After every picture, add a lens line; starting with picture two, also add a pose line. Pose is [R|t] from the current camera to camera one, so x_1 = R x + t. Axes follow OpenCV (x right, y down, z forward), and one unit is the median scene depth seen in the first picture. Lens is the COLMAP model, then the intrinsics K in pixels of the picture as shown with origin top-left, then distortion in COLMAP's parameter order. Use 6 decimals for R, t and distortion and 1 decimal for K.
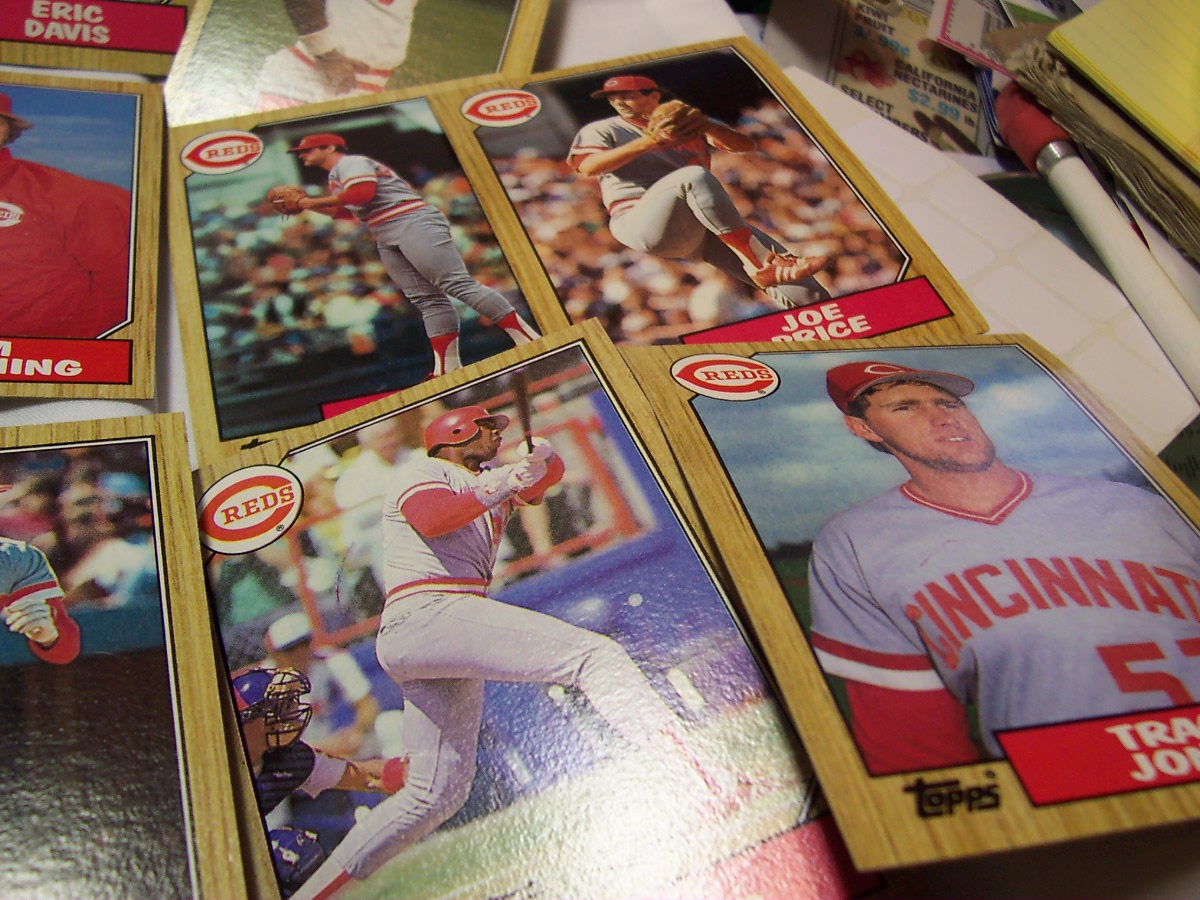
lens RADIAL K [[1296.7, 0, 613.3], [0, 1296.7, 446.4], [0, 0, 1]] dist [-0.199414, 0.185303]
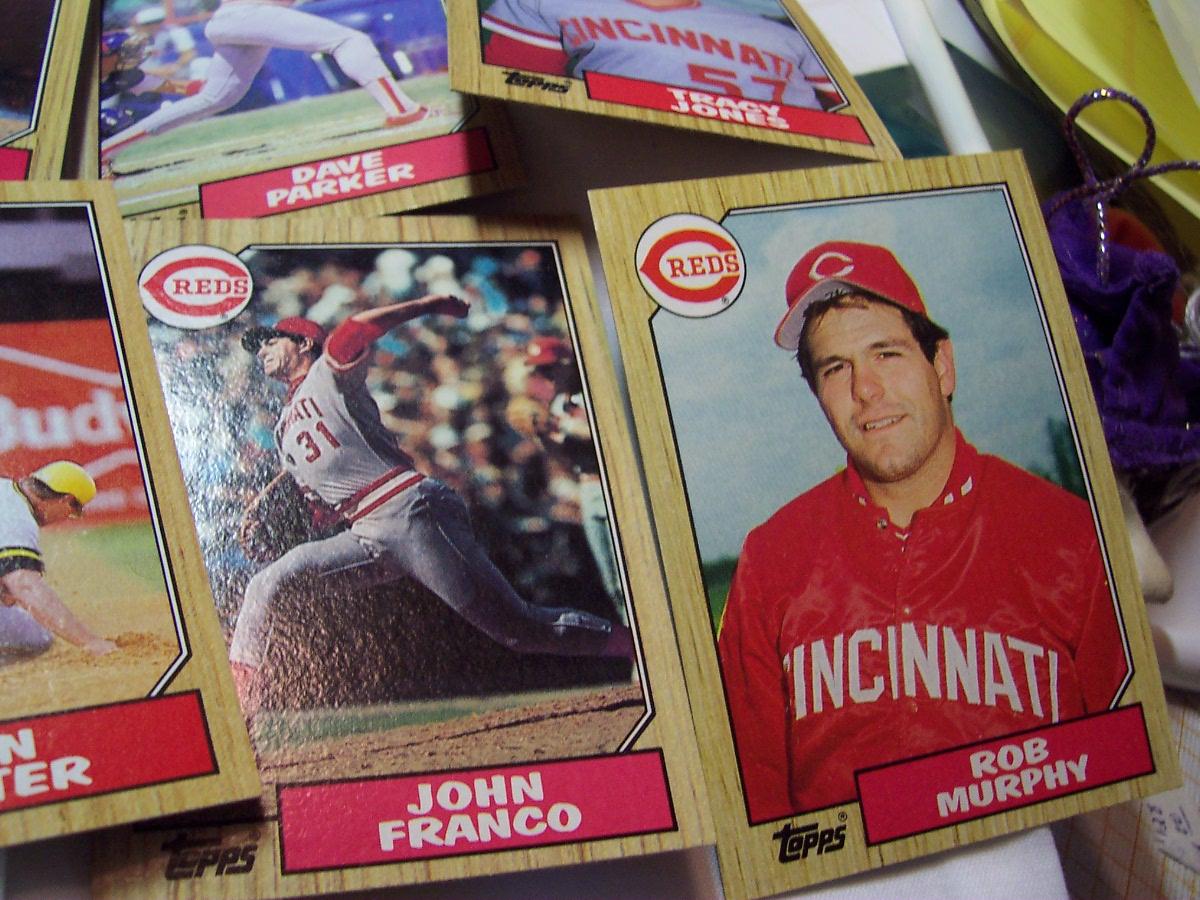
lens RADIAL K [[1296.7, 0, 613.3], [0, 1296.7, 446.4], [0, 0, 1]] dist [-0.199414, 0.185303]
pose [[0.987844, 0.155427, -0.002579, 0.353651], [-0.155242, 0.987253, 0.035101, 0.520087], [0.008002, -0.034274, 0.999380, -0.421079]]
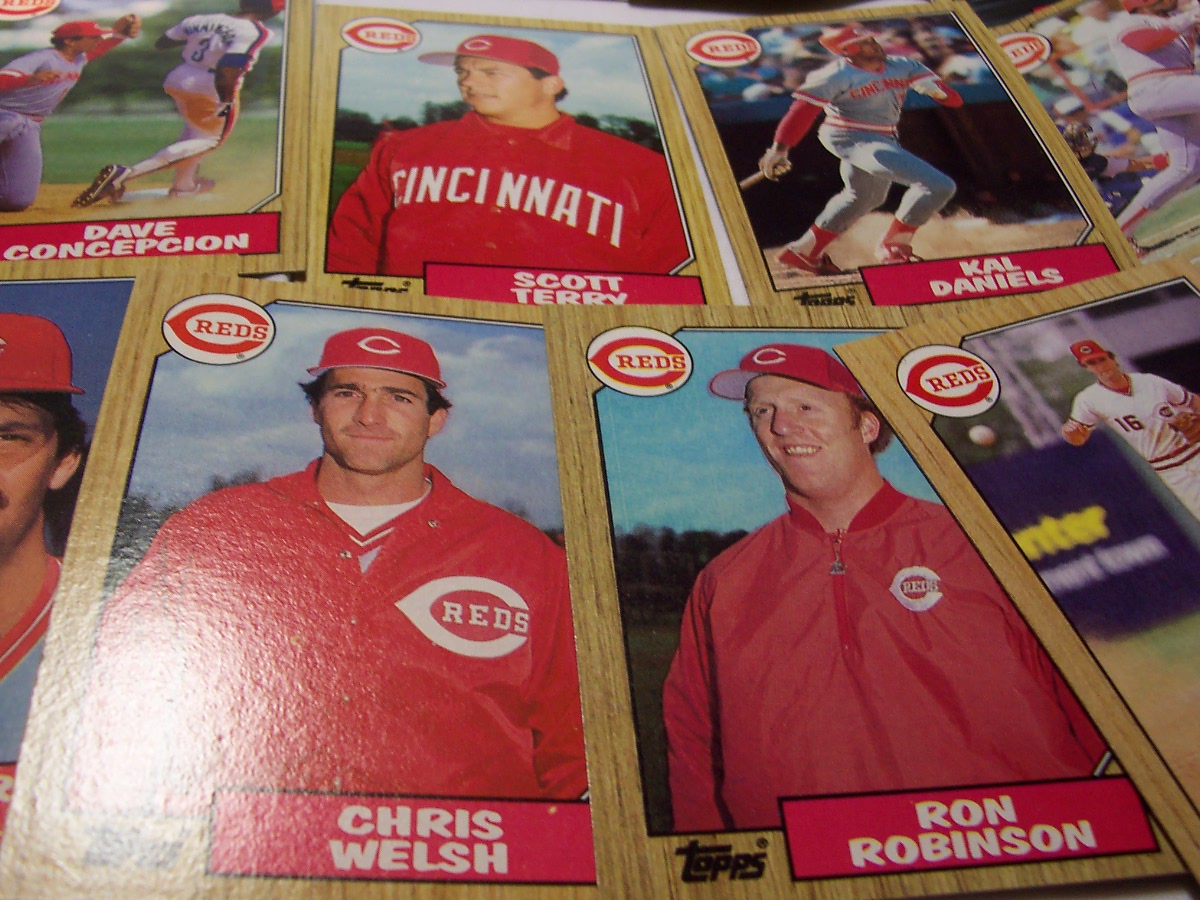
lens RADIAL K [[1296.7, 0, 613.3], [0, 1296.7, 446.4], [0, 0, 1]] dist [-0.199414, 0.185303]
pose [[0.966867, -0.024508, -0.254101, -0.445879], [0.040069, 0.997613, 0.056242, 0.494438], [0.252116, -0.064560, 0.965541, -0.759581]]
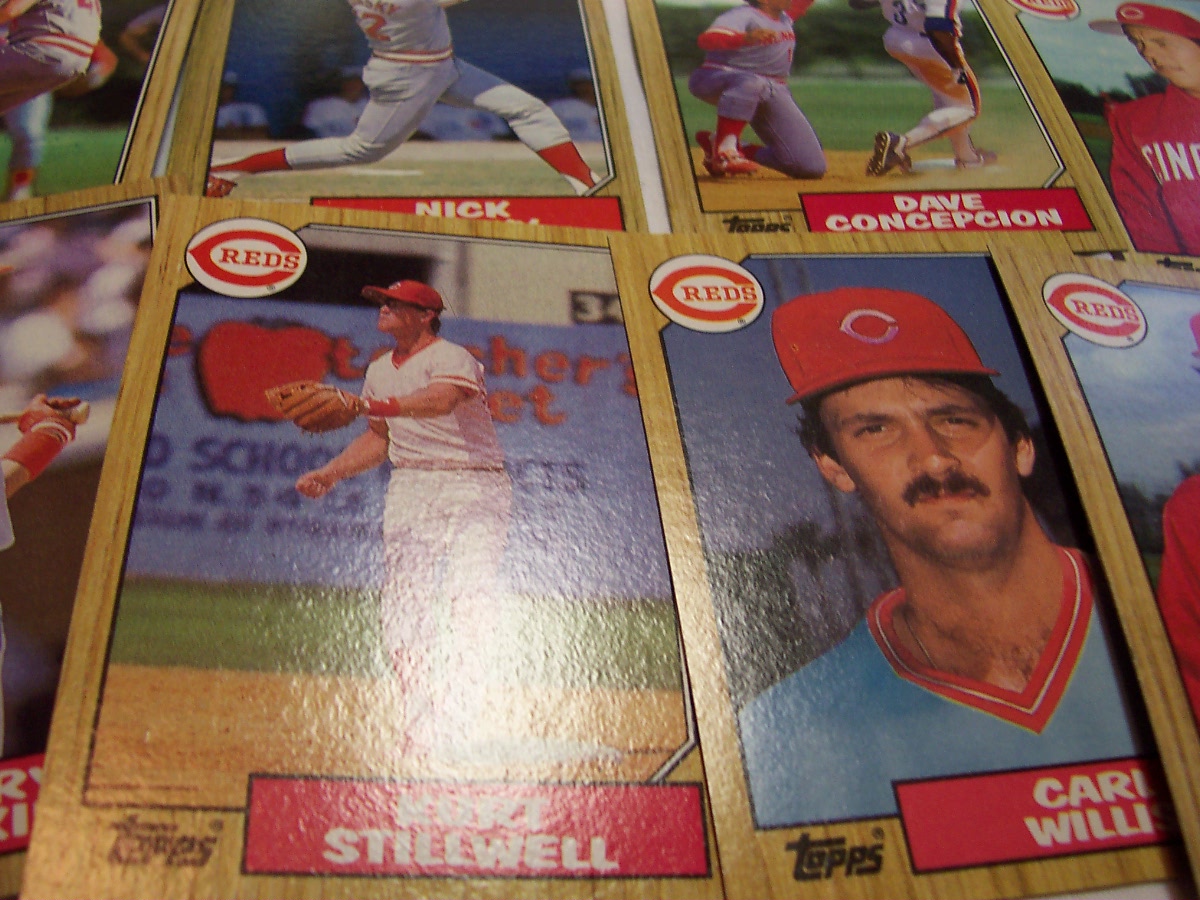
lens RADIAL K [[1296.7, 0, 613.3], [0, 1296.7, 446.4], [0, 0, 1]] dist [-0.199414, 0.185303]
pose [[0.947574, -0.001374, -0.319534, -1.157829], [0.036095, 0.994051, 0.102764, 0.425845], [0.317491, -0.108910, 0.941986, -0.961432]]
